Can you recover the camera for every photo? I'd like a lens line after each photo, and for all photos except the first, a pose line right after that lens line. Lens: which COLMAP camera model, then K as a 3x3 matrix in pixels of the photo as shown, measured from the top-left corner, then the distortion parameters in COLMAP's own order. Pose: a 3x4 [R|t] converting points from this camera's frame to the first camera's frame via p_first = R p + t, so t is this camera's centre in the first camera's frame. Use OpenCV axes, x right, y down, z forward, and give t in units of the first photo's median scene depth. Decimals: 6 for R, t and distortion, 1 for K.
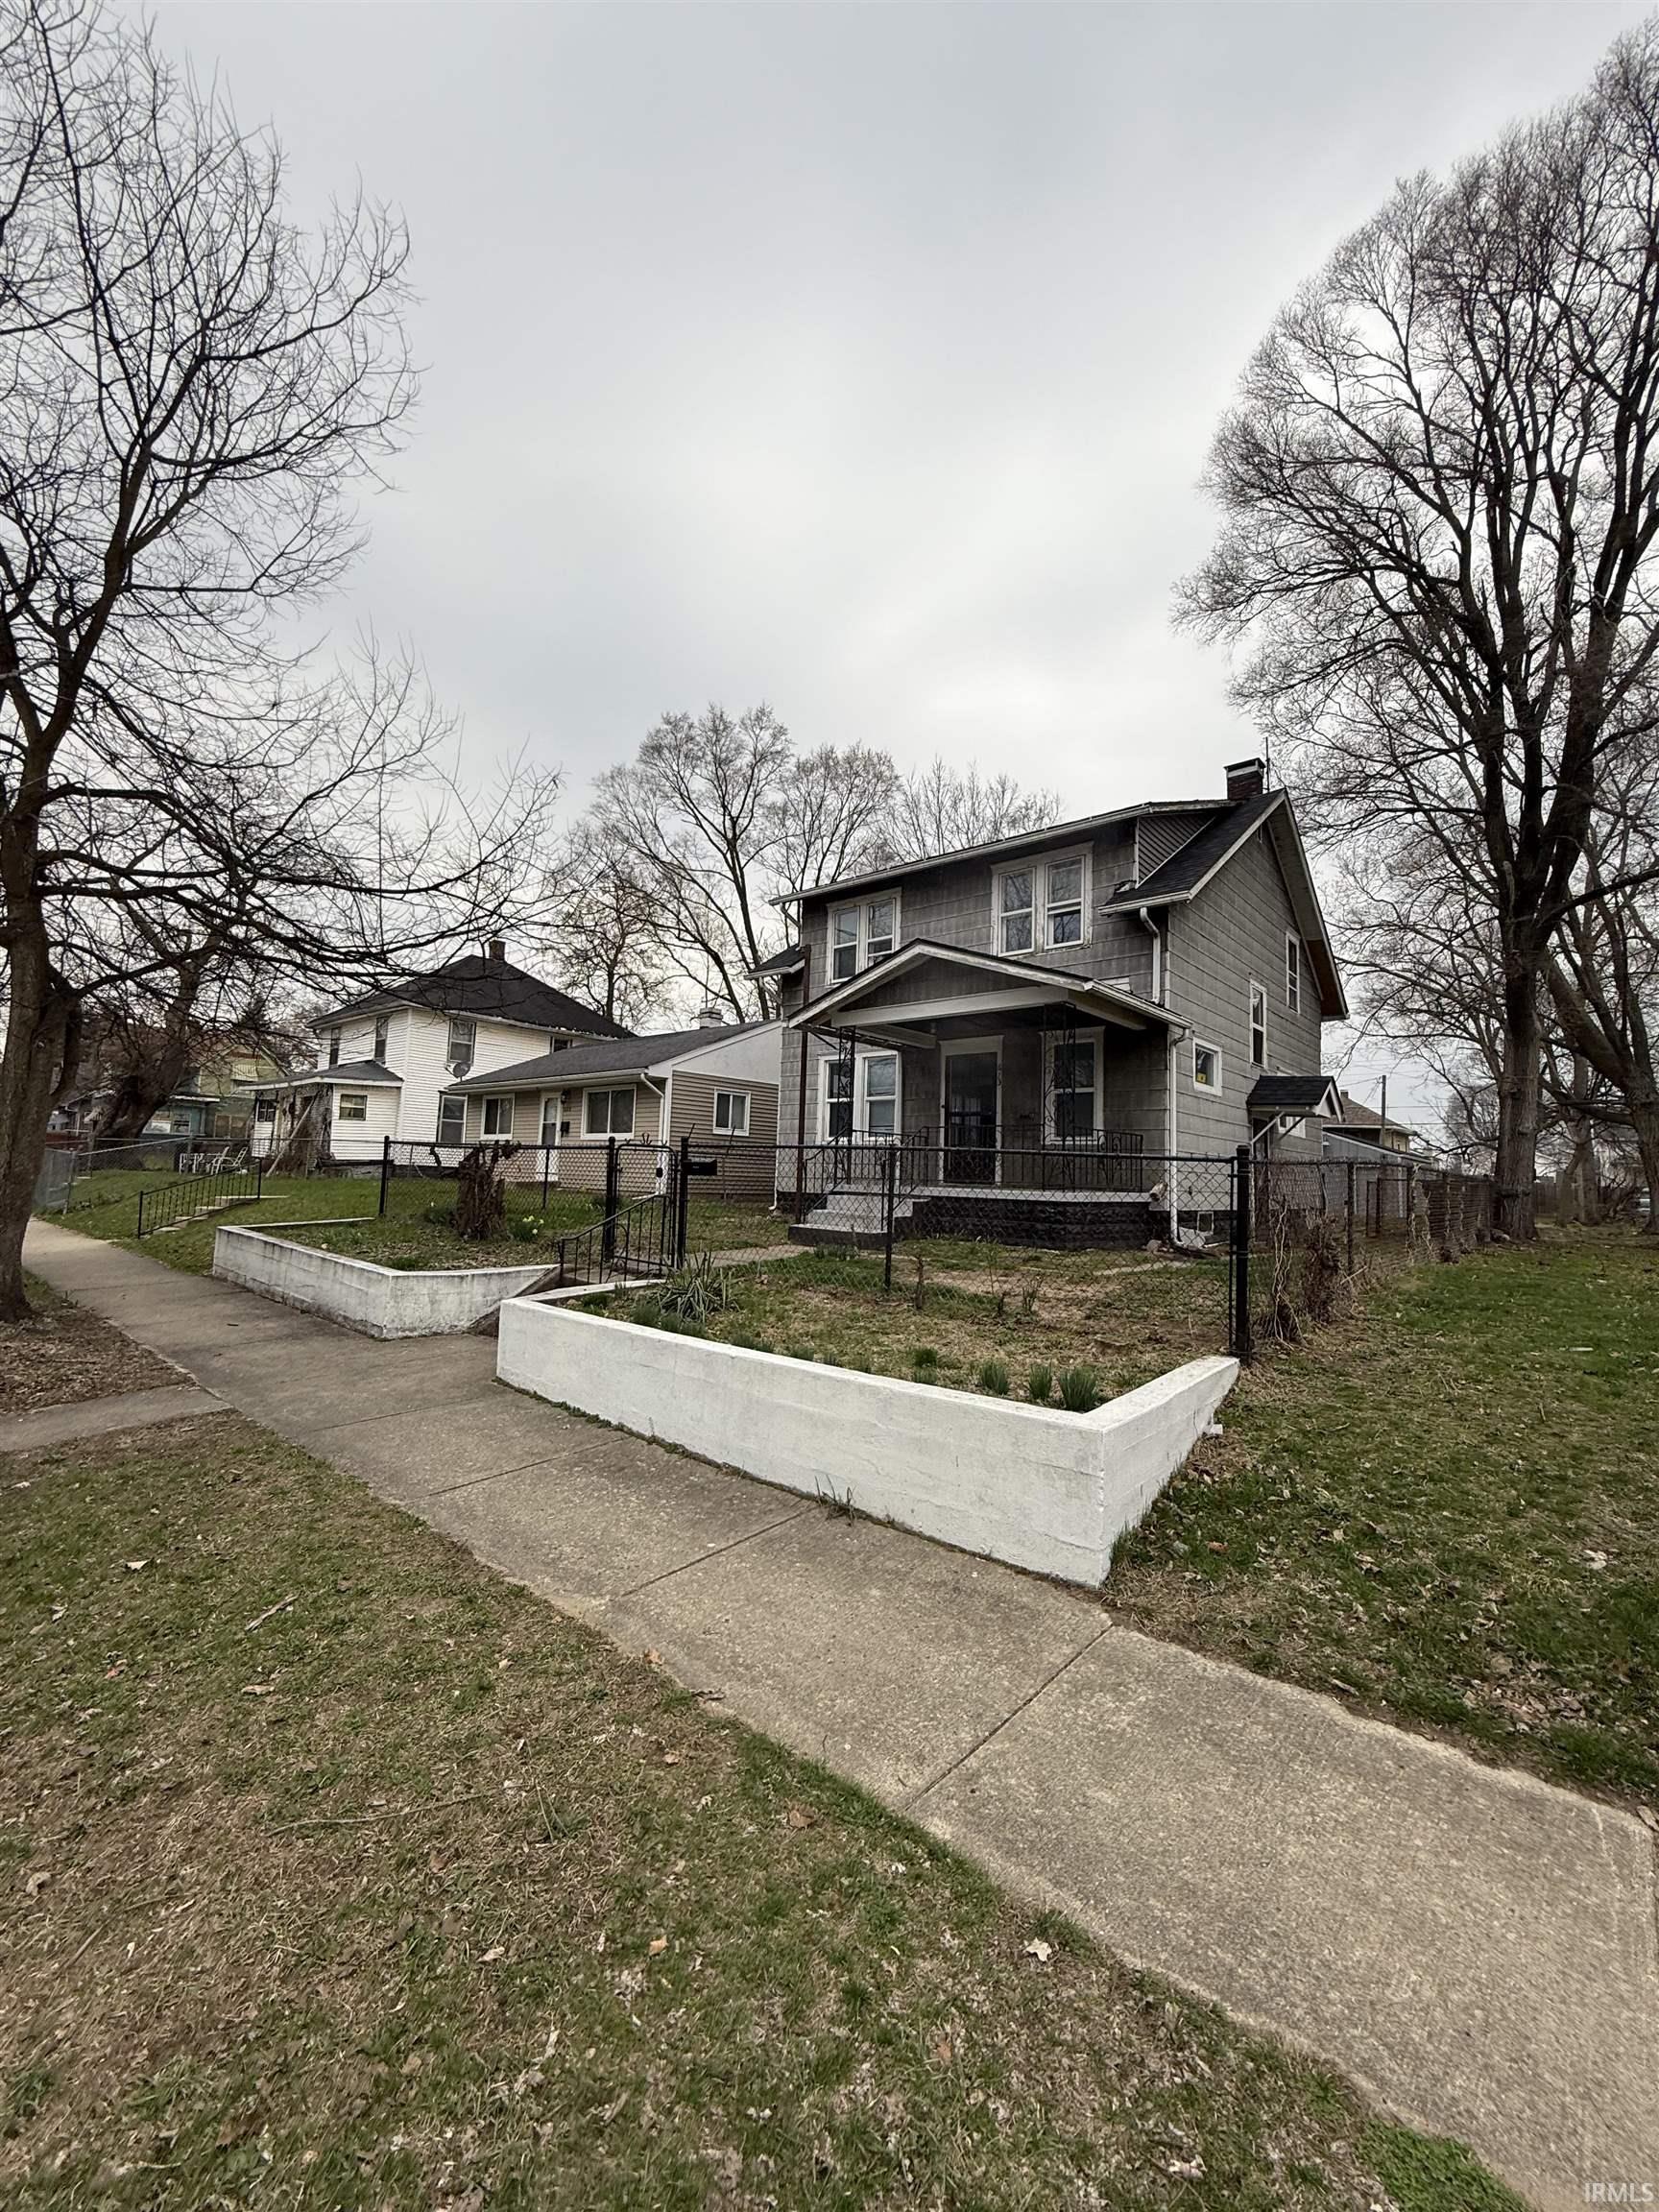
lens RADIAL K [[873.5, 0, 829.5], [0, 873.5, 1106.0], [0, 0, 1]] dist [-0.000536, 0.000048]
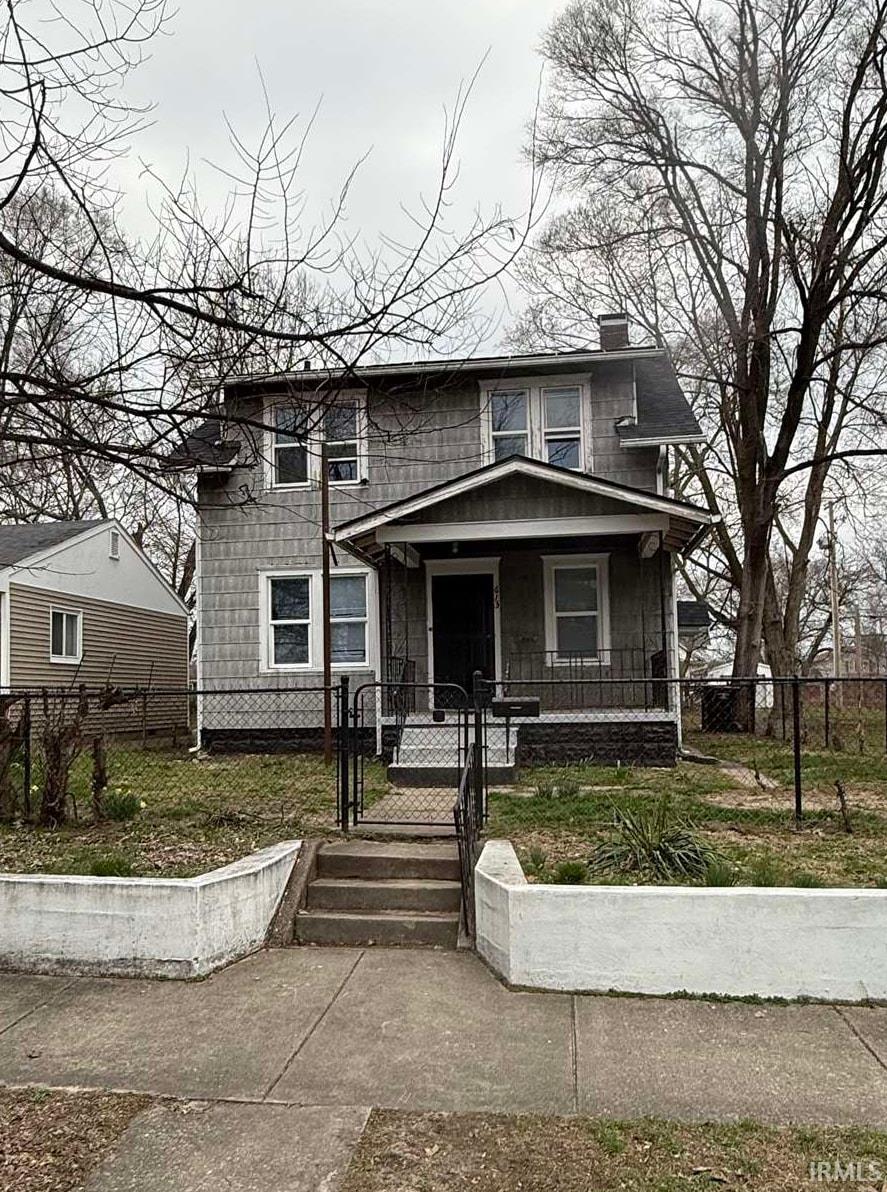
lens RADIAL K [[934.0, 0, 443.5], [0, 934.0, 596.0], [0, 0, 1]] dist [-0.001410, -0.001251]
pose [[0.854910, 0.011197, 0.518656, -0.417589], [0.002264, 0.999677, -0.025313, -0.010212], [-0.518772, 0.022814, 0.854608, 0.141527]]
